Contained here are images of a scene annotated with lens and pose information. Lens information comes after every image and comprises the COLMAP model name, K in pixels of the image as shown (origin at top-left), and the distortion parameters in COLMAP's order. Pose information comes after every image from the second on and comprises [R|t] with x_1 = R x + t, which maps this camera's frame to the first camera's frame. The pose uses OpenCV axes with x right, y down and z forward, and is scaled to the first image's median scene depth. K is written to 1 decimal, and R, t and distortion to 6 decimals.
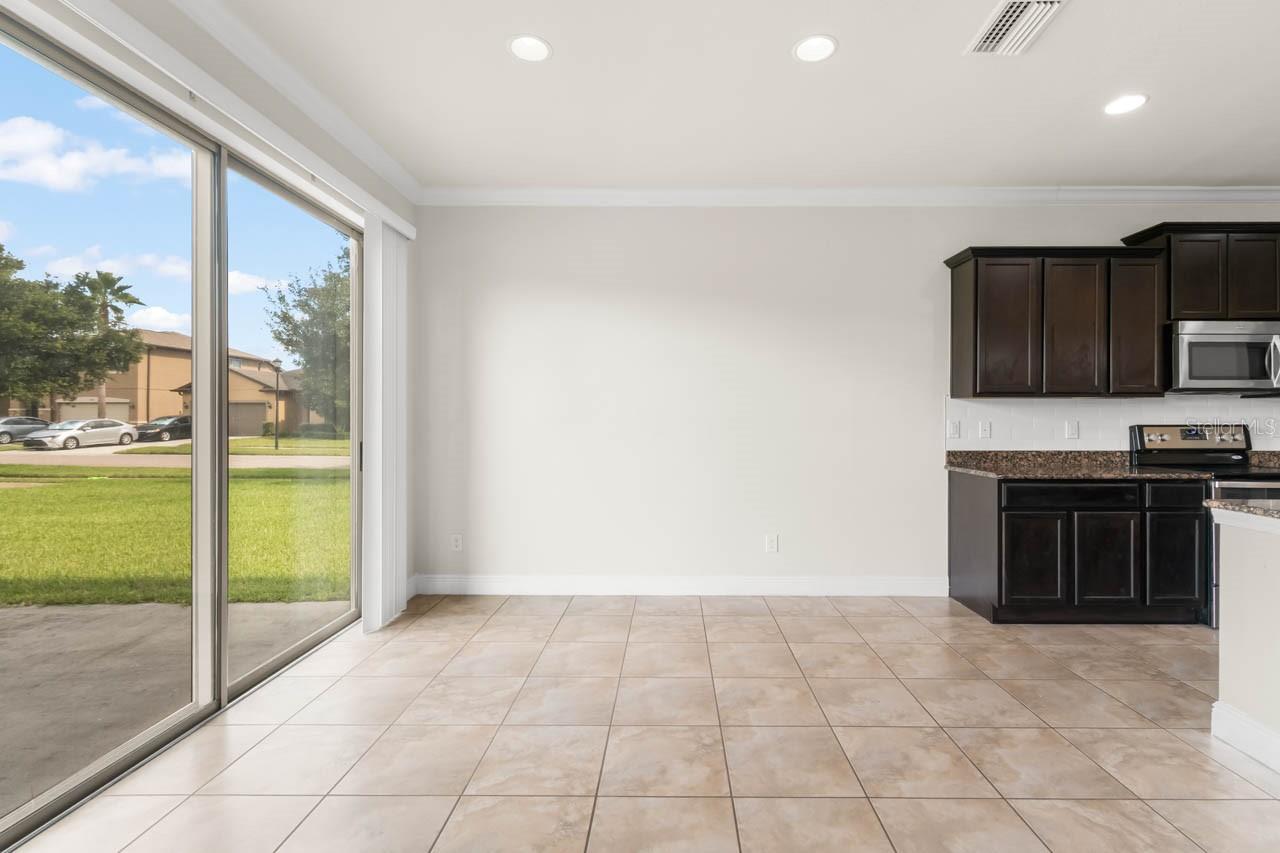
lens RADIAL K [[574.9, 0, 664.5], [0, 574.9, 408.7], [0, 0, 1]] dist [0.009175, -0.002306]
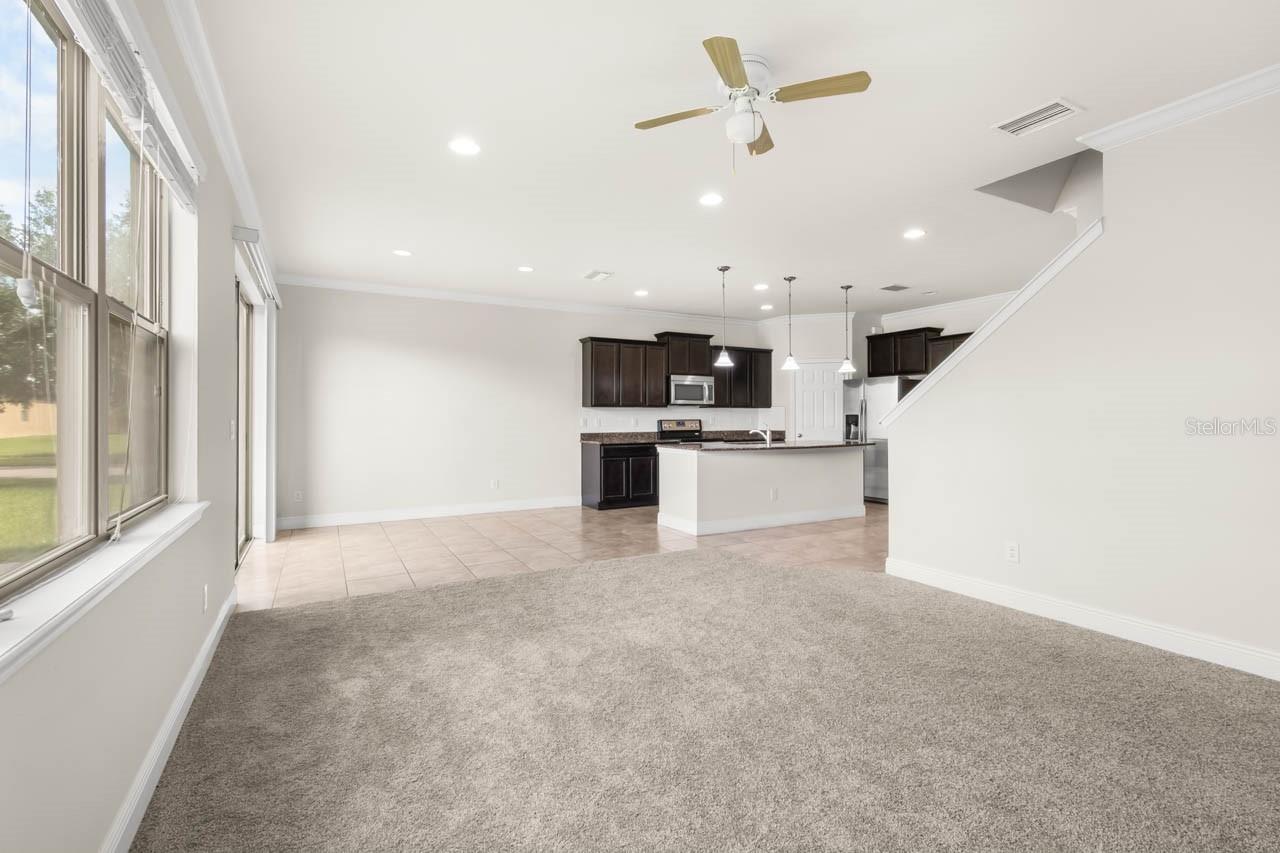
lens RADIAL K [[574.9, 0, 638.1], [0, 574.9, 413.9], [0, 0, 1]] dist [0.009175, -0.002306]
pose [[0.863937, 0.000102, 0.503600, -0.366442], [-0.005247, 0.999948, 0.008798, -0.013906], [-0.503573, -0.010243, 0.863892, -0.881333]]
